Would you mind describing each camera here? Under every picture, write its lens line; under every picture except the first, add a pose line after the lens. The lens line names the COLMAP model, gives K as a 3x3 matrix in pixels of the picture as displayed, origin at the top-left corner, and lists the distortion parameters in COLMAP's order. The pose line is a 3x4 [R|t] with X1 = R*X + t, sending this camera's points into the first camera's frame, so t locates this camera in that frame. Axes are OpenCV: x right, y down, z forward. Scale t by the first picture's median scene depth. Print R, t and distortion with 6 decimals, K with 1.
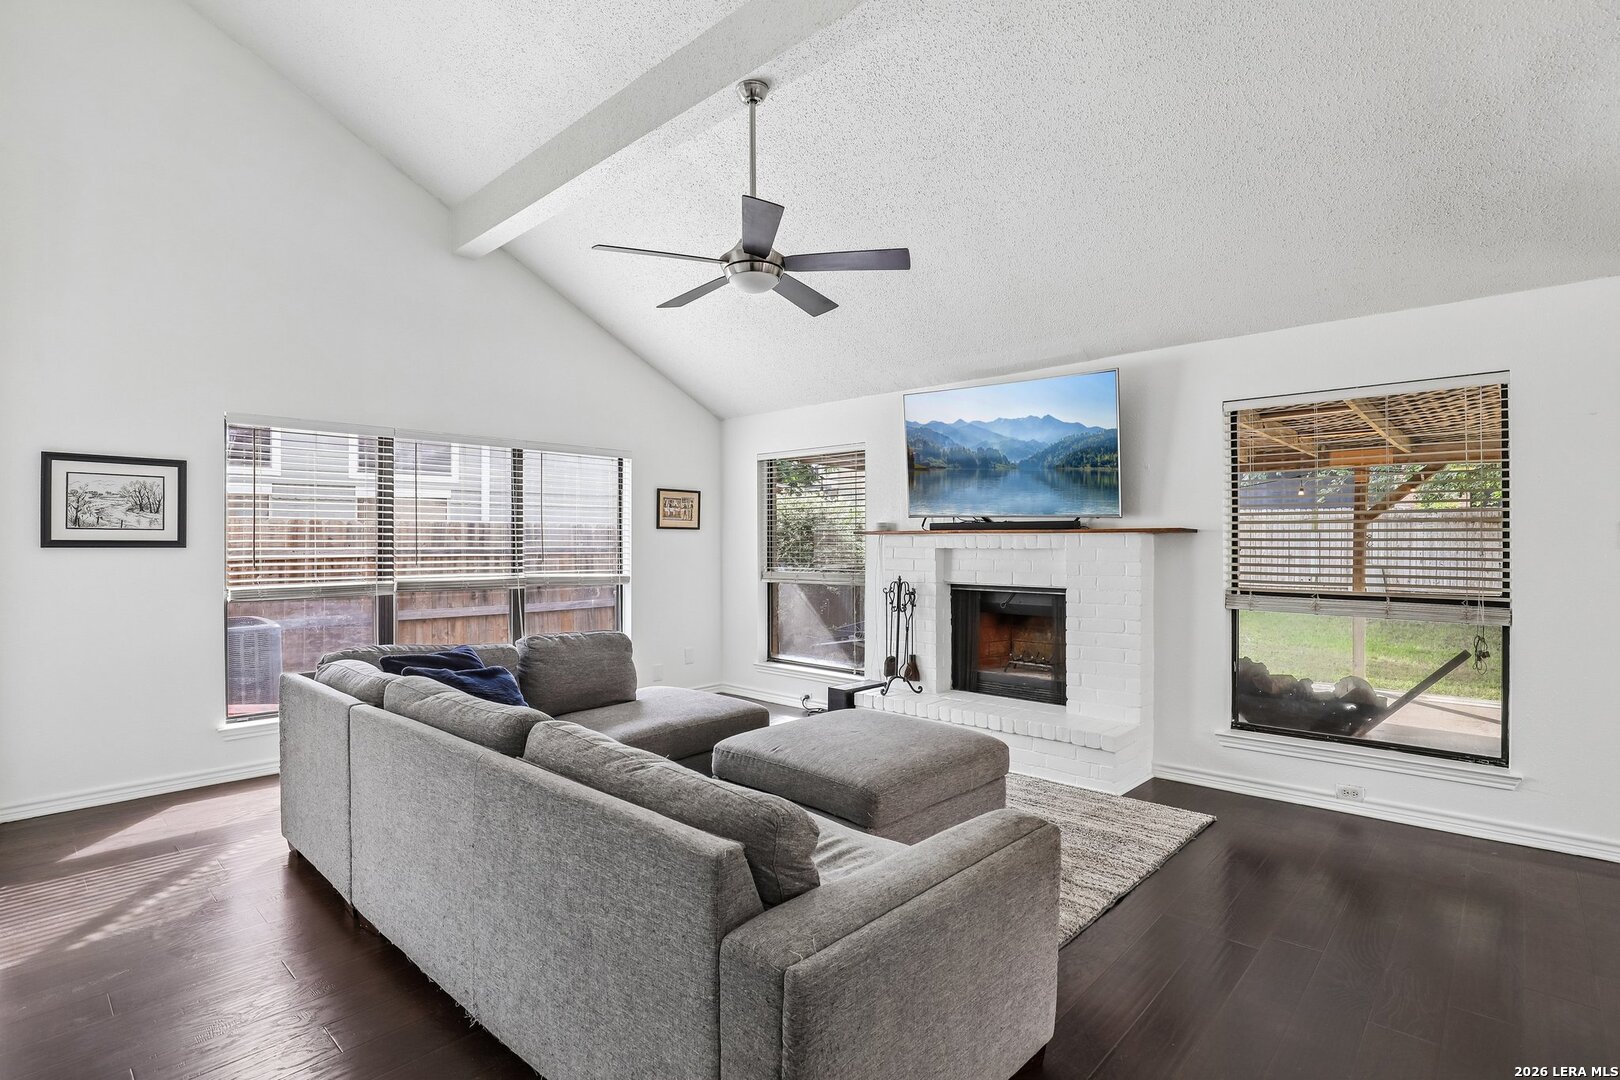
lens RADIAL K [[781.1, 0, 810.0], [0, 781.1, 540.0], [0, 0, 1]] dist [-0.040275, -0.000162]
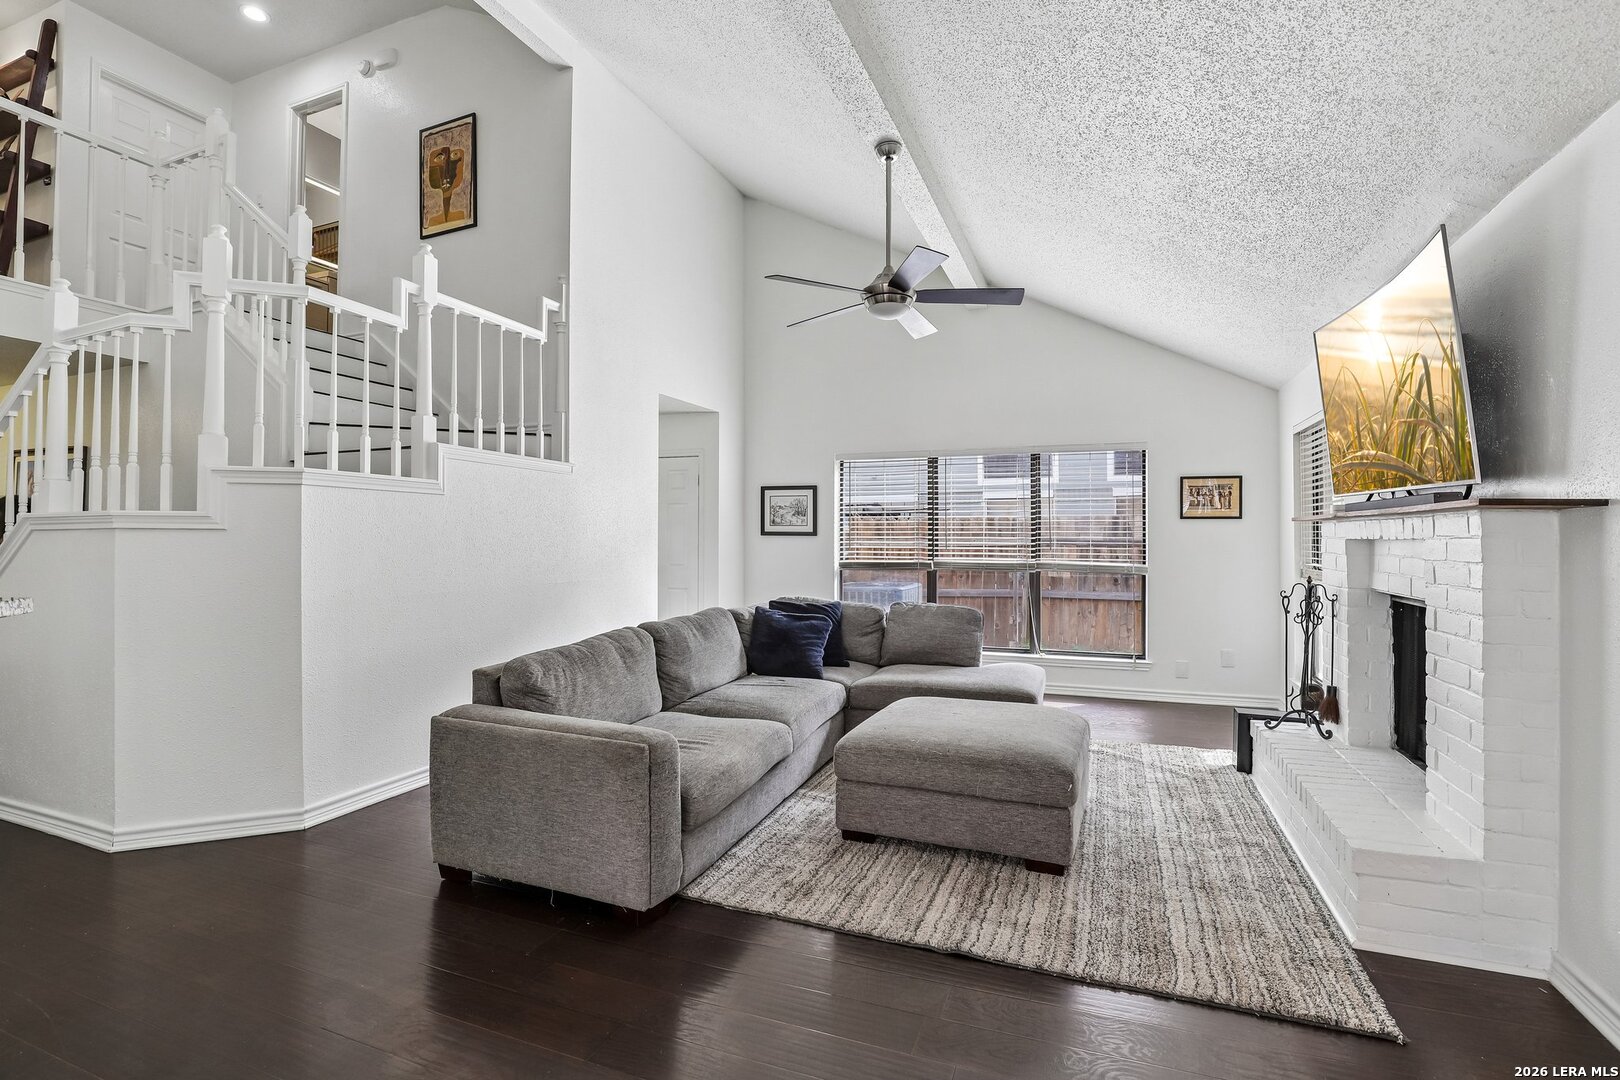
lens RADIAL K [[746.3, 0, 829.5], [0, 746.3, 541.2], [0, 0, 1]] dist [-0.023583, 0.000395]
pose [[0.374204, 0.007330, -0.927318, 0.720534], [0.000428, 0.999967, 0.008078, 0.007955], [0.927346, -0.003420, 0.374188, 0.376299]]
